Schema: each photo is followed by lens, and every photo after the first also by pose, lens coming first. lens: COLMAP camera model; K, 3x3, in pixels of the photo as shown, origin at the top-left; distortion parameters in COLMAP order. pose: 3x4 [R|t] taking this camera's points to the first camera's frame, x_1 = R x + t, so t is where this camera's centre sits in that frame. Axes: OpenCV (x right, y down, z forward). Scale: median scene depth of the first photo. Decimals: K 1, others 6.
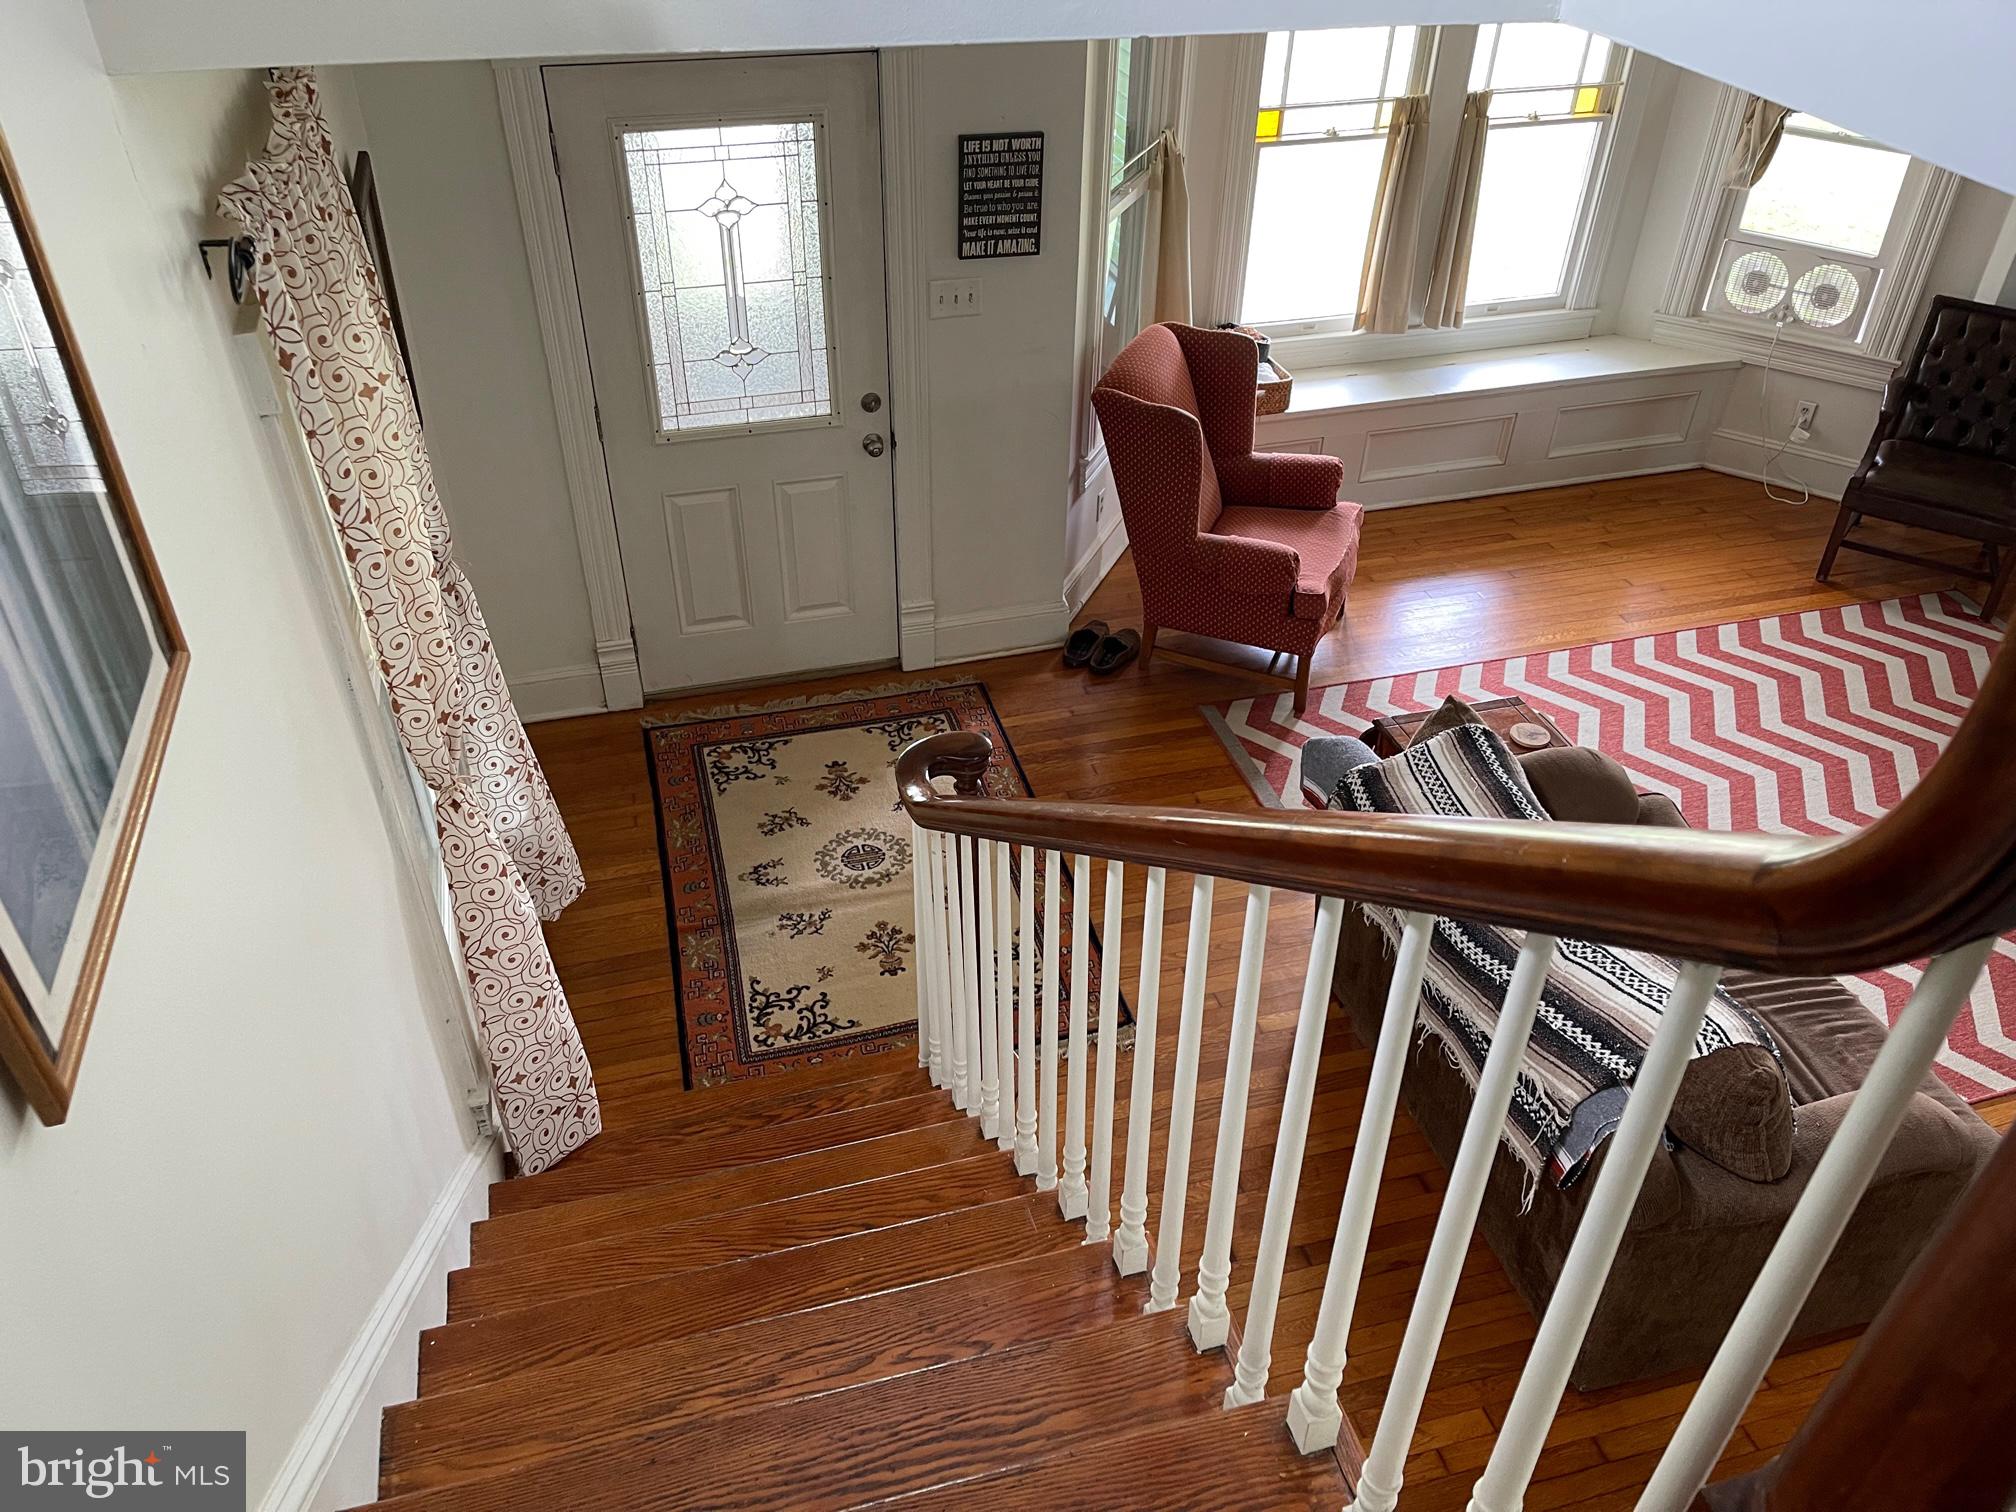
lens RADIAL K [[1511.2, 0, 1007.8], [0, 1511.2, 748.5], [0, 0, 1]] dist [0.043404, -0.070223]
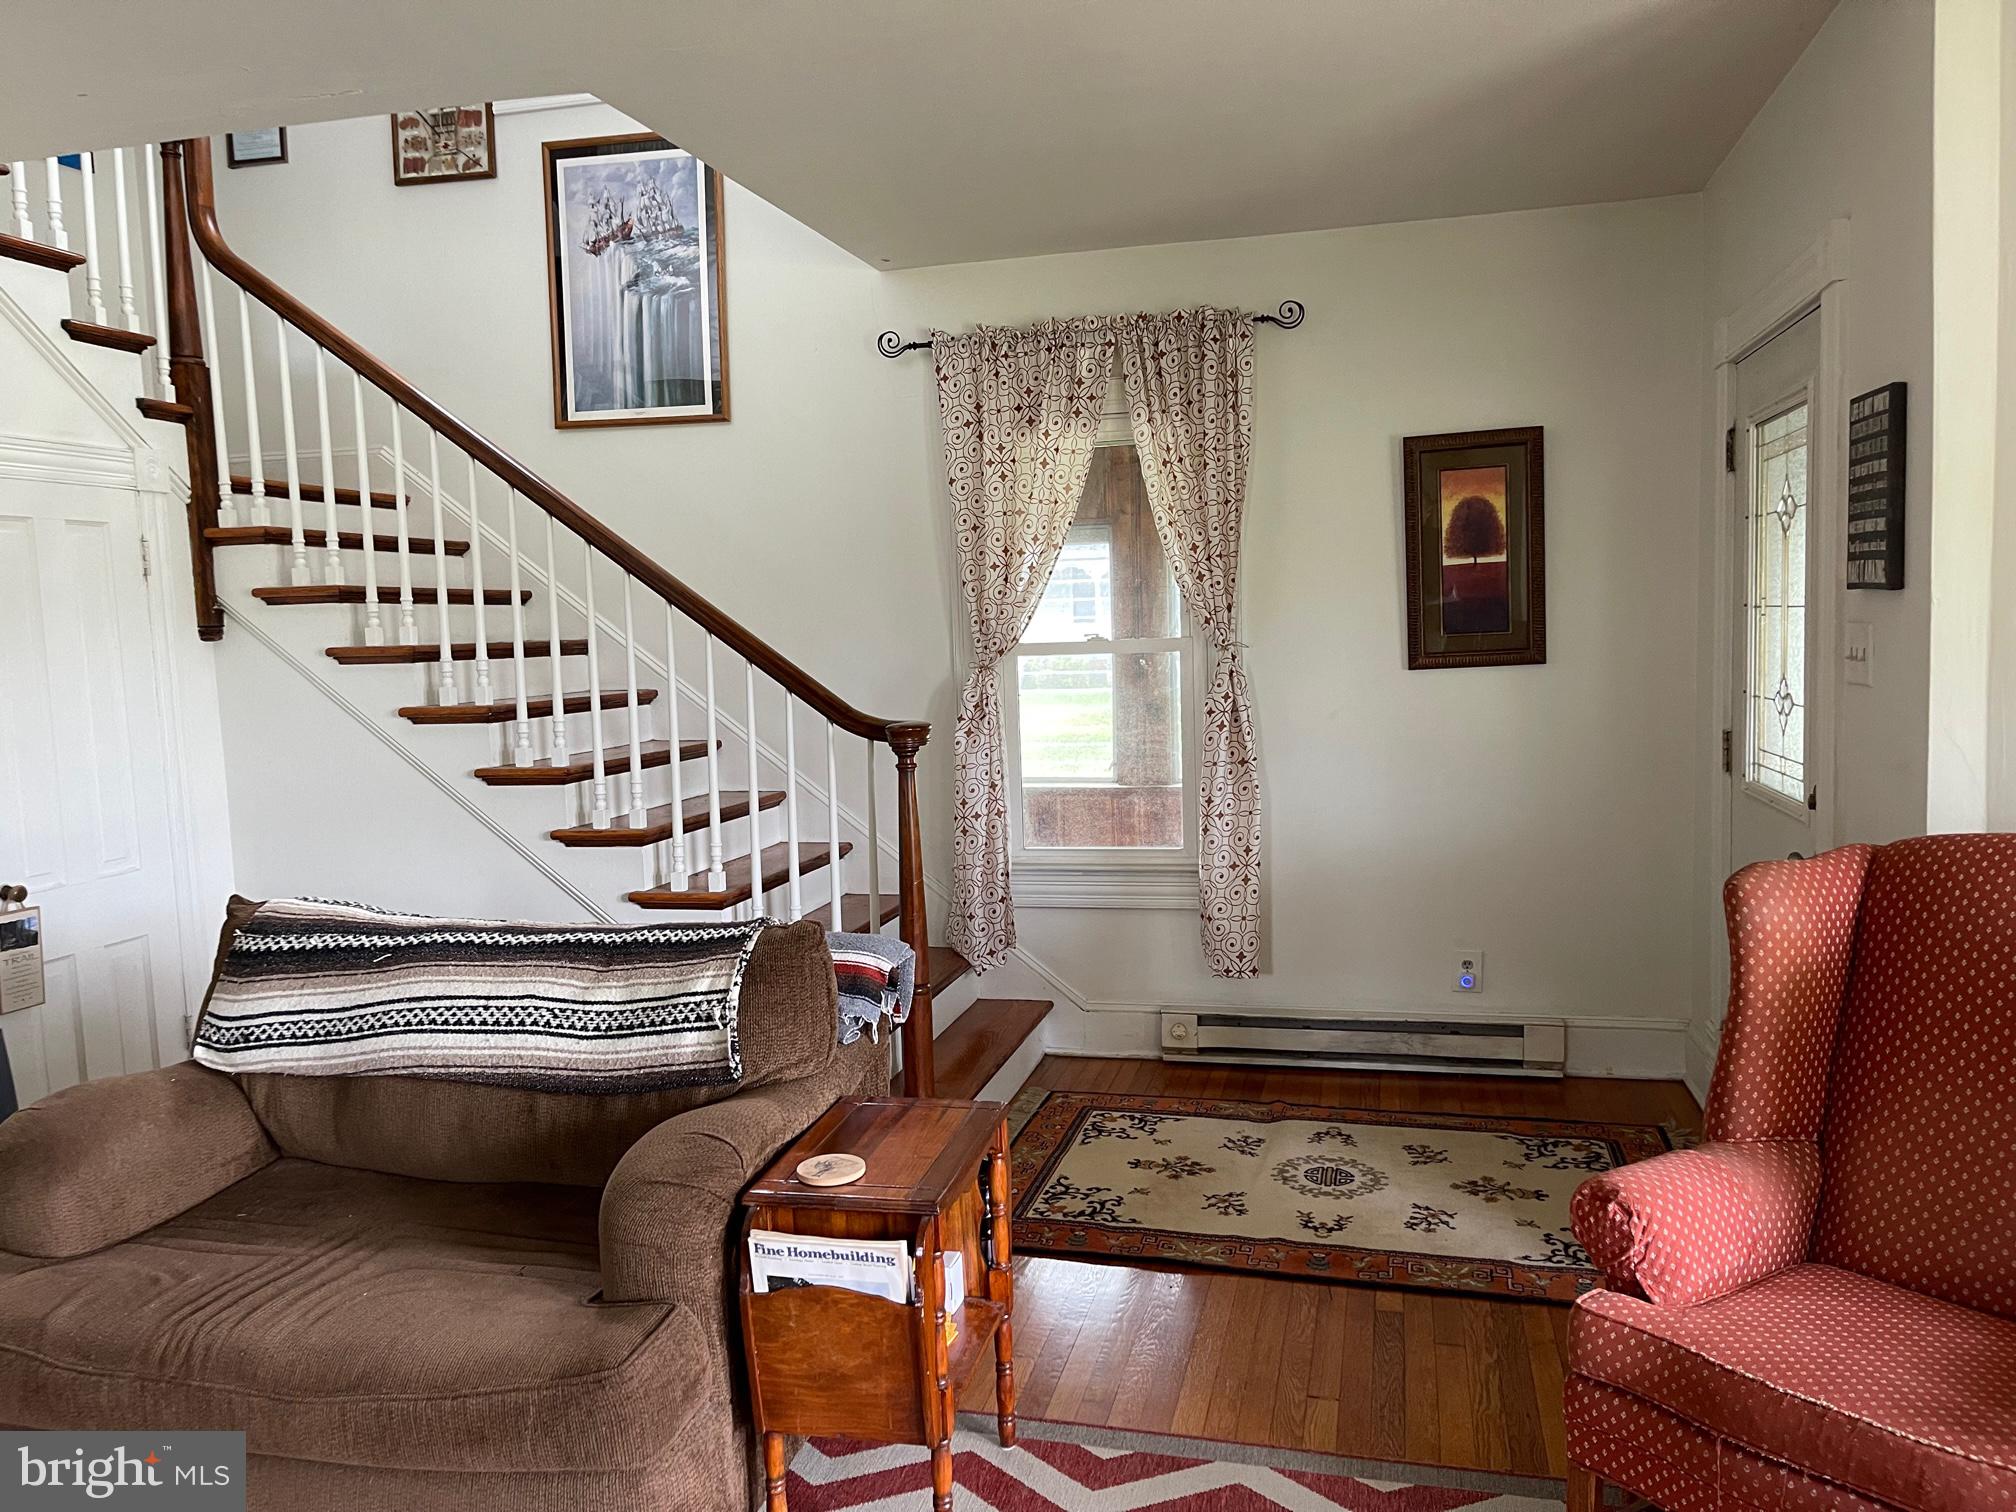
lens RADIAL K [[1511.2, 0, 1026.0], [0, 1511.2, 752.2], [0, 0, 1]] dist [0.043404, -0.070223]
pose [[-0.482507, 0.077673, -0.872441, 0.714318], [-0.498633, 0.794542, 0.346508, -0.328638], [0.720106, 0.602221, -0.344642, 1.050217]]
